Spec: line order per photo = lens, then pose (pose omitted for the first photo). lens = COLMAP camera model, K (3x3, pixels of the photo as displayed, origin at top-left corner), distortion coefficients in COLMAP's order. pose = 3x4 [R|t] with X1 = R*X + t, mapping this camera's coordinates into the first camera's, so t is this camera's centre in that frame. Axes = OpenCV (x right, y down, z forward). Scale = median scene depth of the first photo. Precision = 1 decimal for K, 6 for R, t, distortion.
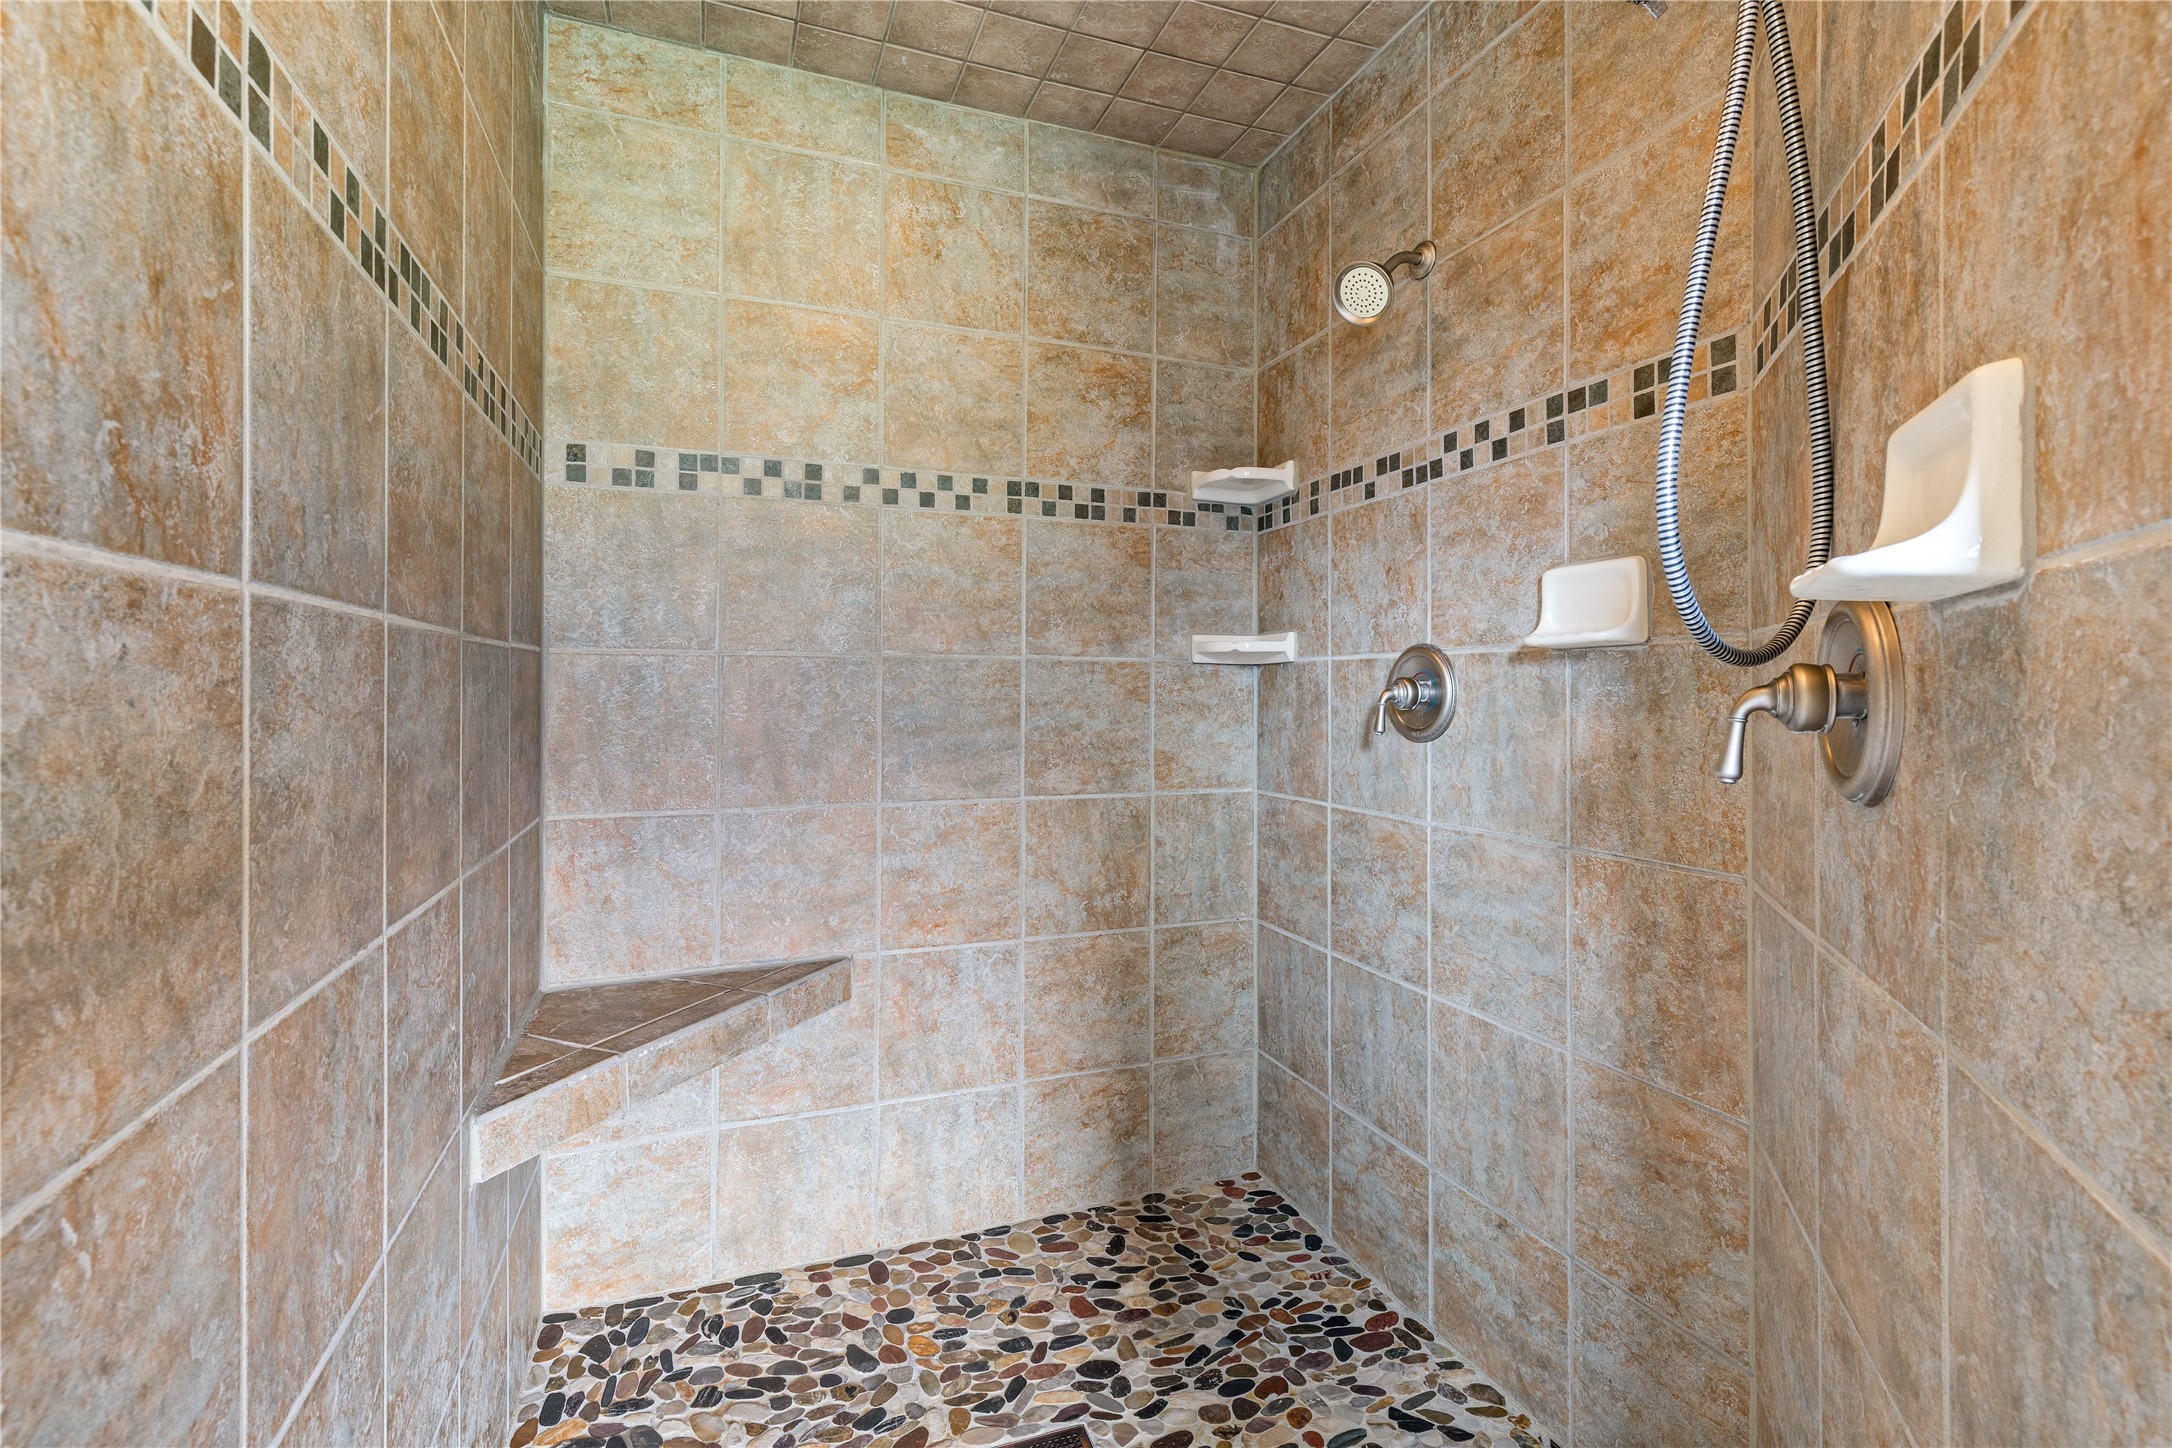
lens RADIAL K [[999.5, 0, 1106.5], [0, 999.5, 689.0], [0, 0, 1]] dist [0.008492, -0.002075]
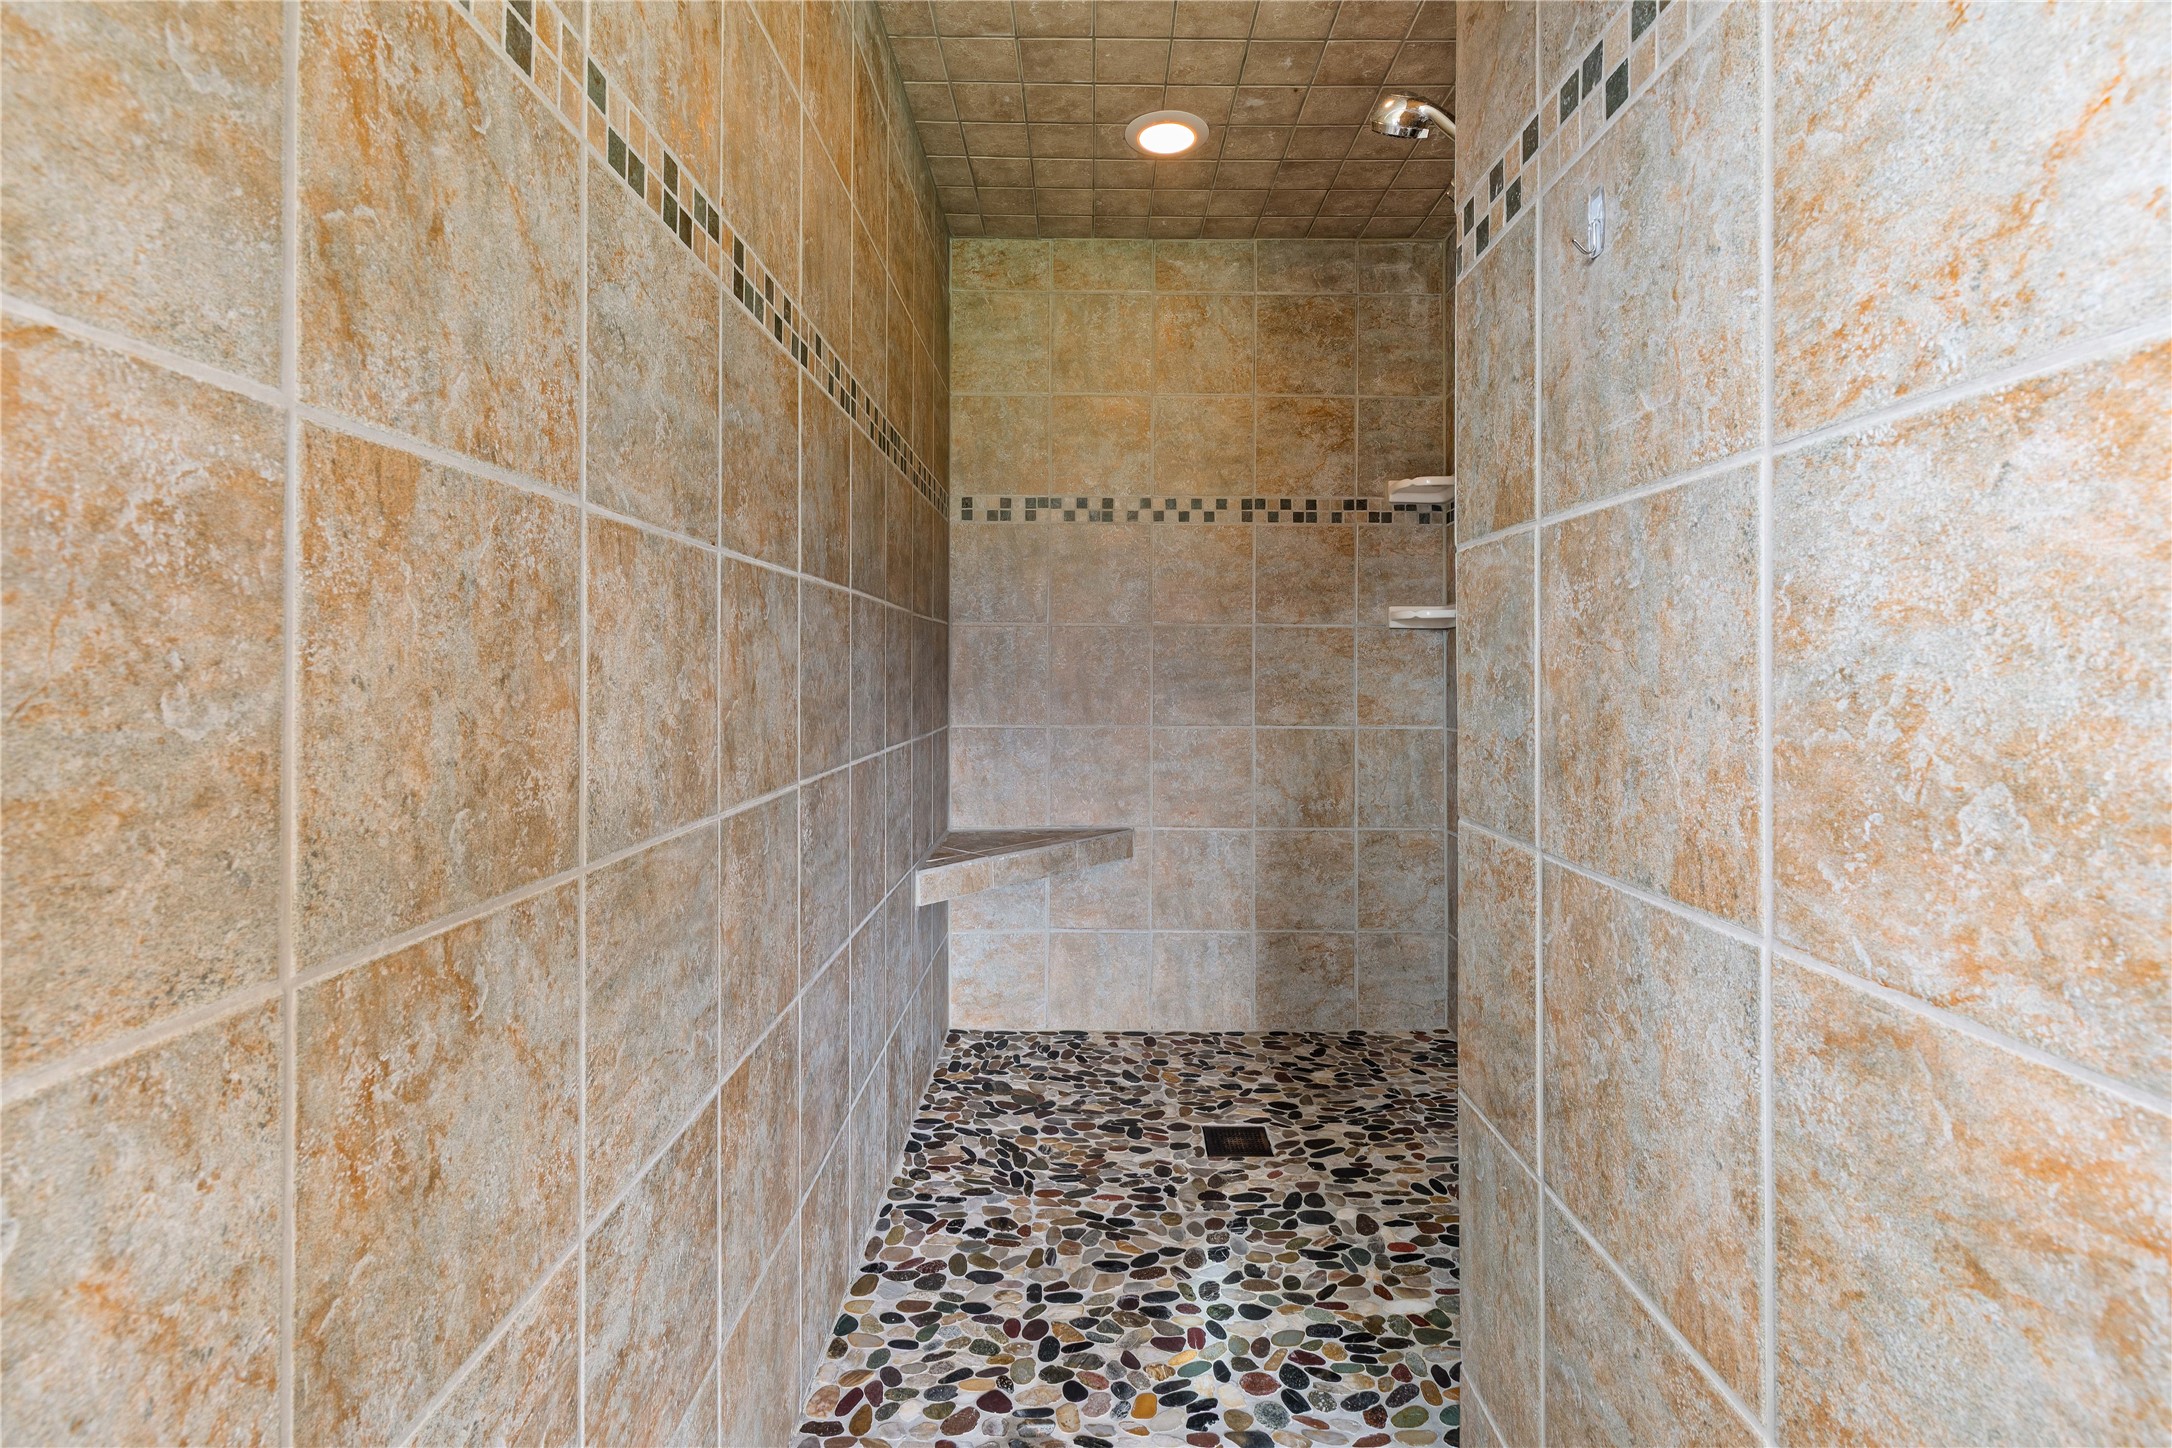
lens RADIAL K [[999.5, 0, 1116.9], [0, 999.5, 672.2], [0, 0, 1]] dist [0.008492, -0.002075]
pose [[0.941012, -0.000873, -0.338371, 0.230049], [0.000665, 1.000000, -0.000729, 0.038367], [0.338372, 0.000461, 0.941012, -0.411566]]
